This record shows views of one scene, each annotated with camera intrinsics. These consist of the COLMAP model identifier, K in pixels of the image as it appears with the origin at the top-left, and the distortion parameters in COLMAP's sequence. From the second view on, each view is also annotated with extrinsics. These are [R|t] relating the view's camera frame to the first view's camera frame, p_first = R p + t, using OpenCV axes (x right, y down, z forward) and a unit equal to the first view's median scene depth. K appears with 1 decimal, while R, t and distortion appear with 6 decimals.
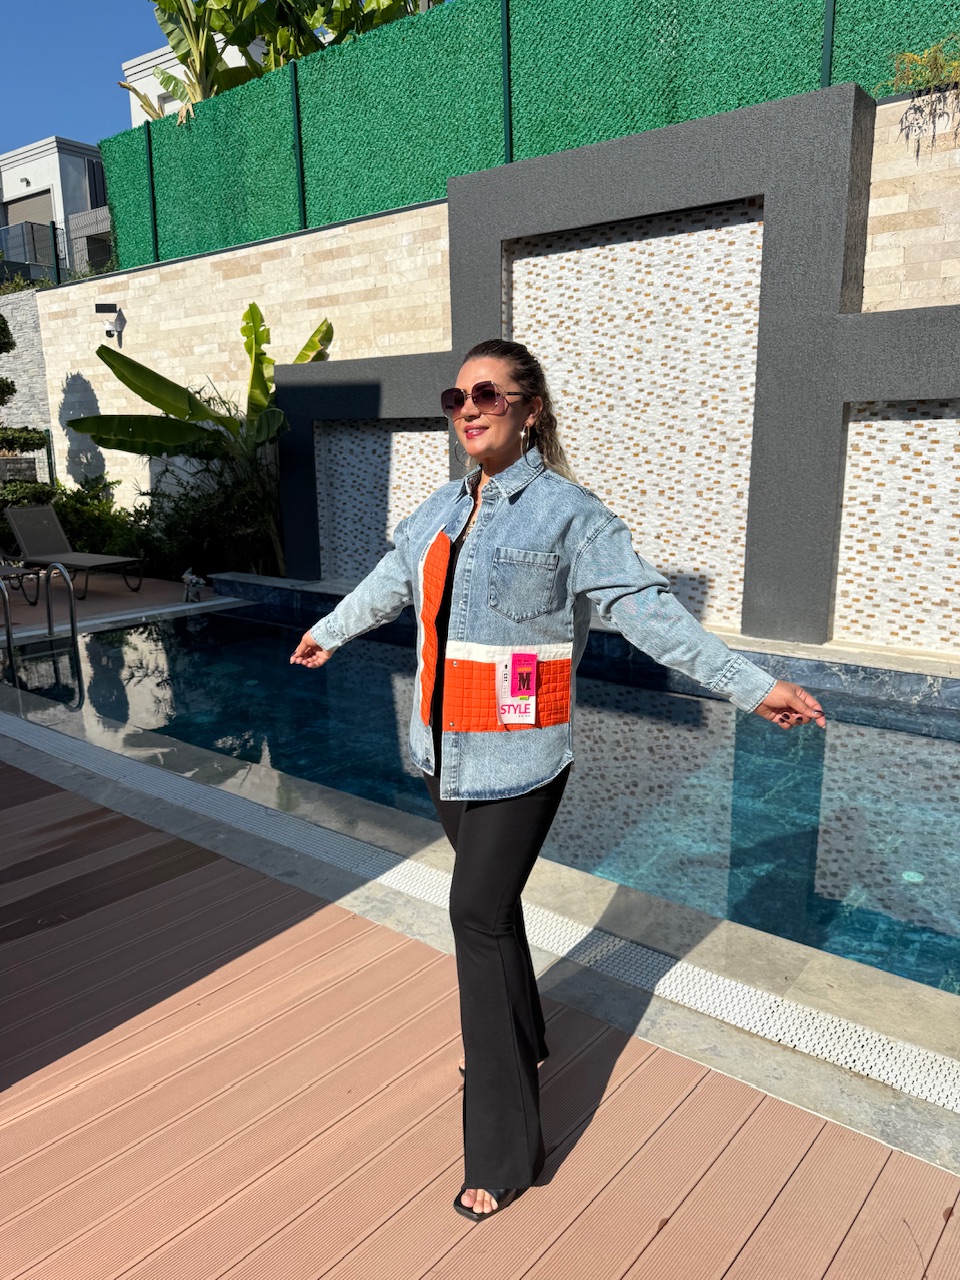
lens RADIAL K [[914.0, 0, 473.3], [0, 914.0, 641.3], [0, 0, 1]] dist [0.084547, -0.133840]
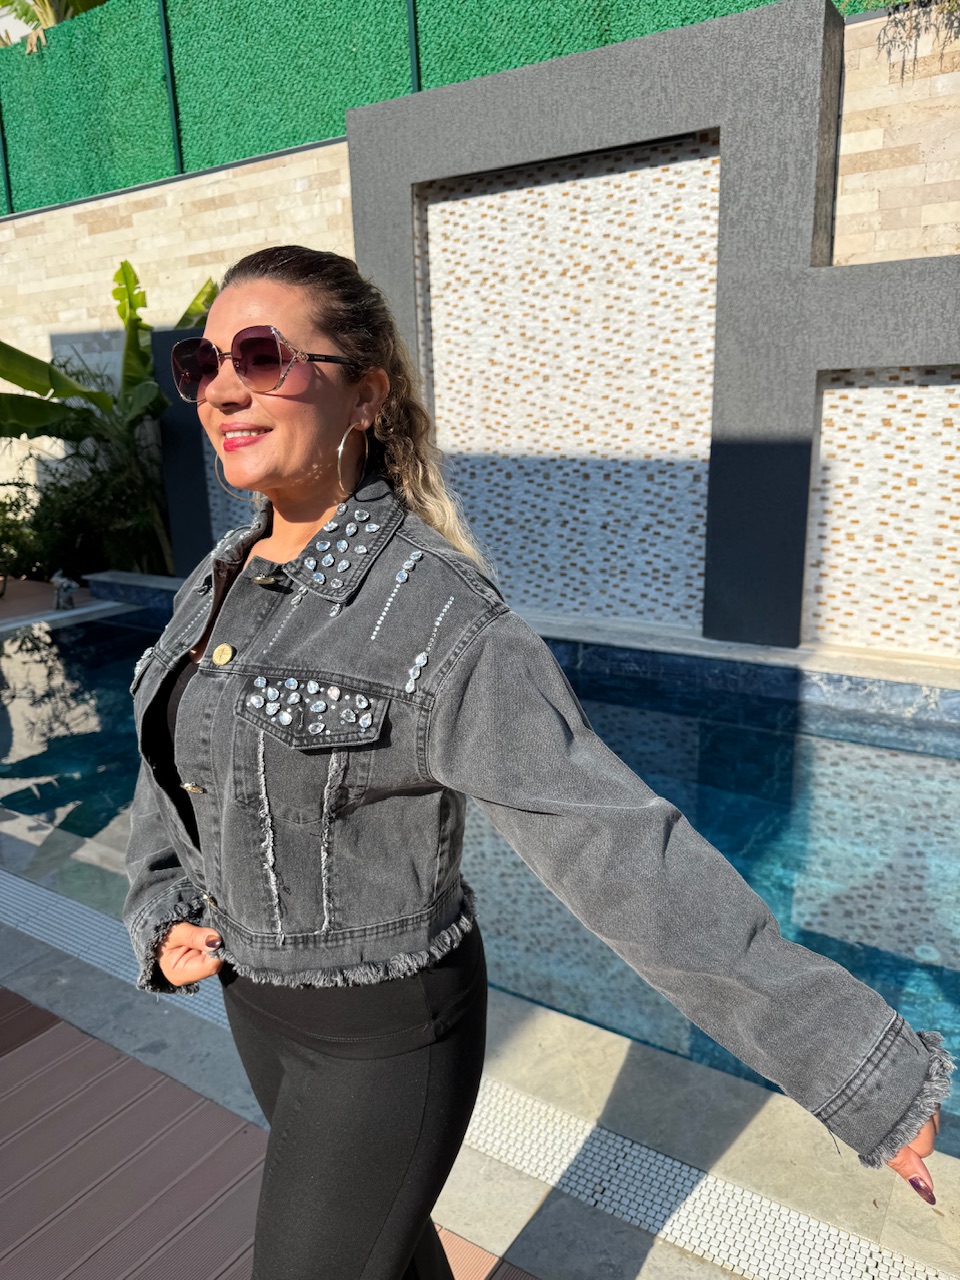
lens RADIAL K [[917.9, 0, 482.3], [0, 917.9, 634.9], [0, 0, 1]] dist [0.072842, -0.119663]
pose [[0.994584, -0.036874, 0.097175, -0.003628], [0.034707, 0.999112, 0.023895, -0.035098], [-0.097970, -0.020393, 0.994980, 0.133678]]
